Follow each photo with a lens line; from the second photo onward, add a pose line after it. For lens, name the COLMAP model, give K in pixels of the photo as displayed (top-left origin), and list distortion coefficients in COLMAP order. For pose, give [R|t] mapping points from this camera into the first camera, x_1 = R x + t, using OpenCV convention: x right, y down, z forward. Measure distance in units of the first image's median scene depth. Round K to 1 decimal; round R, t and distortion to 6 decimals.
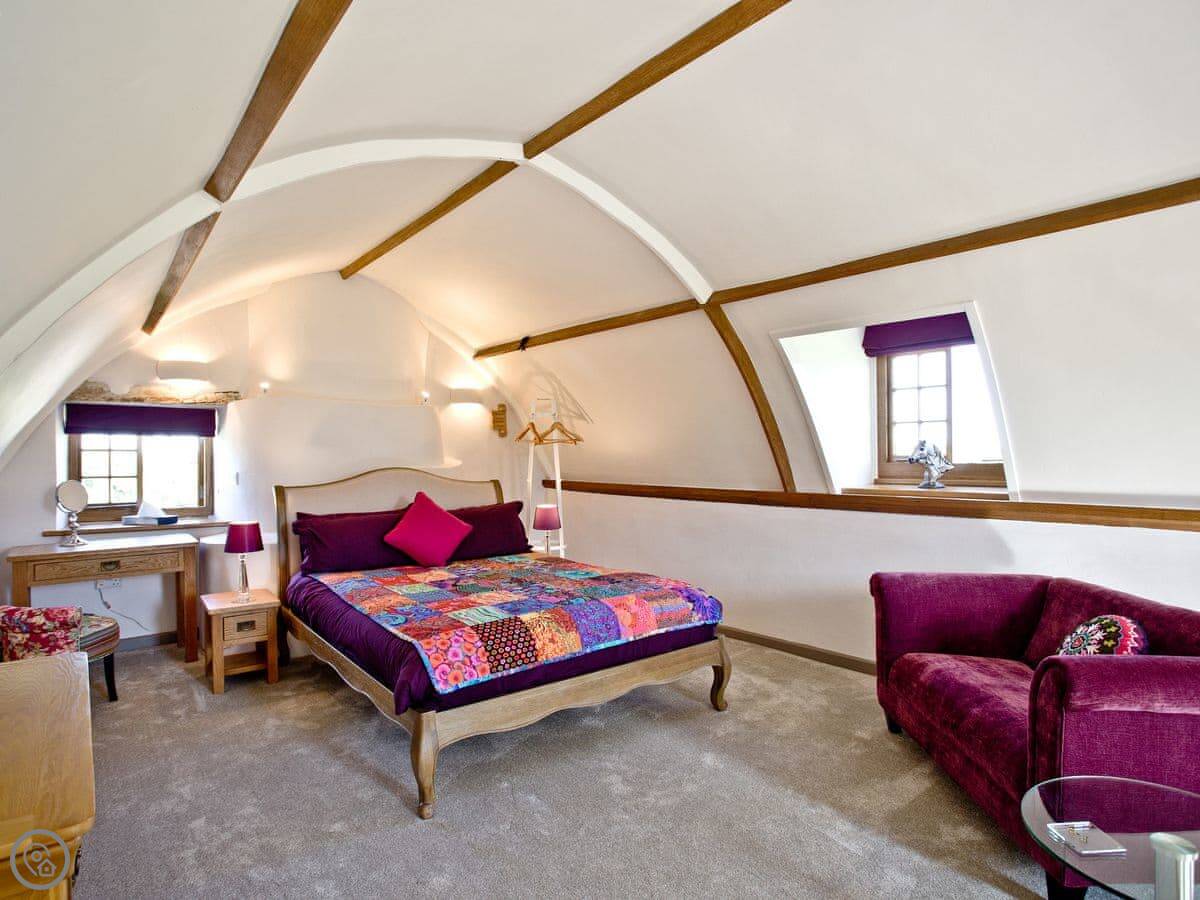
lens RADIAL K [[733.5, 0, 570.3], [0, 733.5, 446.4], [0, 0, 1]] dist [-0.024260, 0.002717]
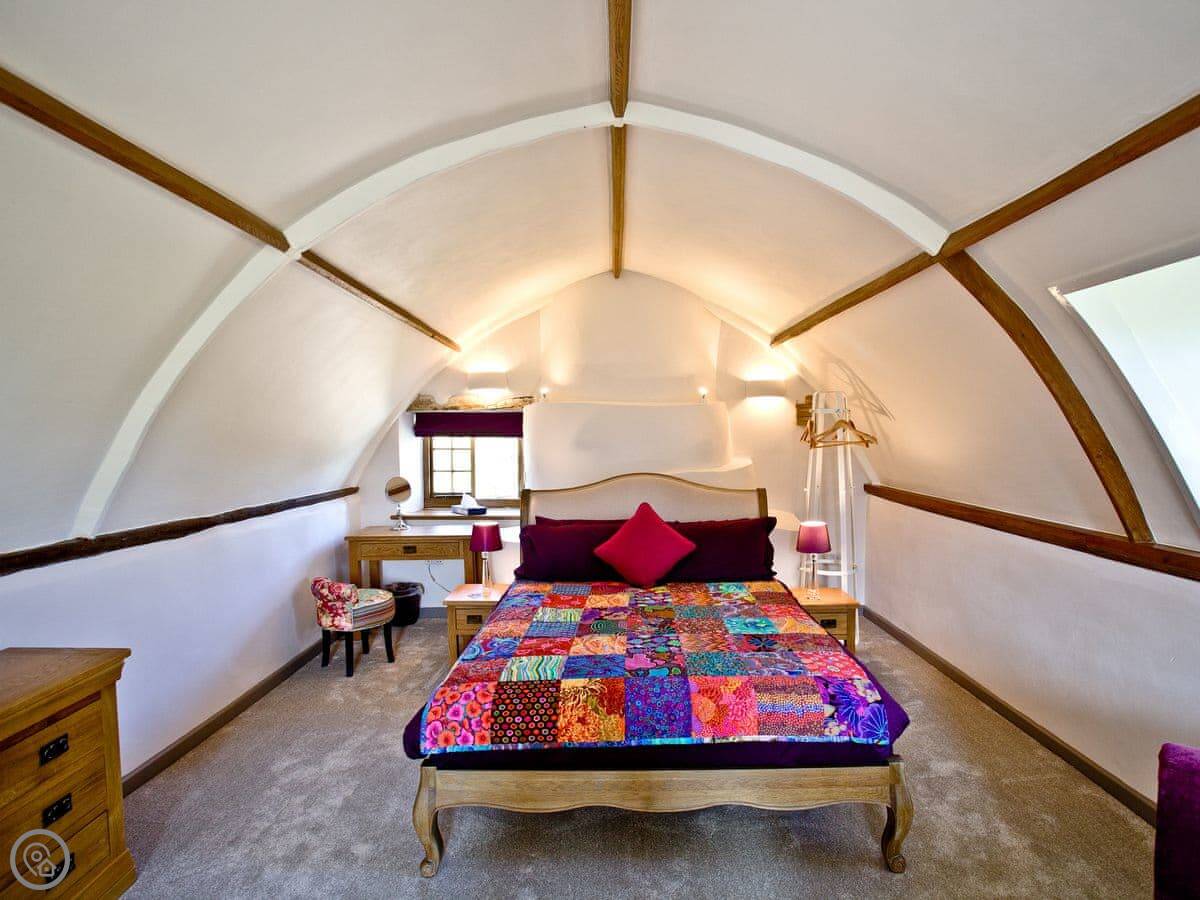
lens RADIAL K [[694.5, 0, 600.0], [0, 694.5, 450.0], [0, 0, 1]] dist [-0.044505, 0.000543]
pose [[0.769054, 0.018617, -0.638913, 0.344612], [0.012841, 0.998924, 0.044563, -0.048906], [0.639055, -0.042476, 0.767988, 0.322026]]
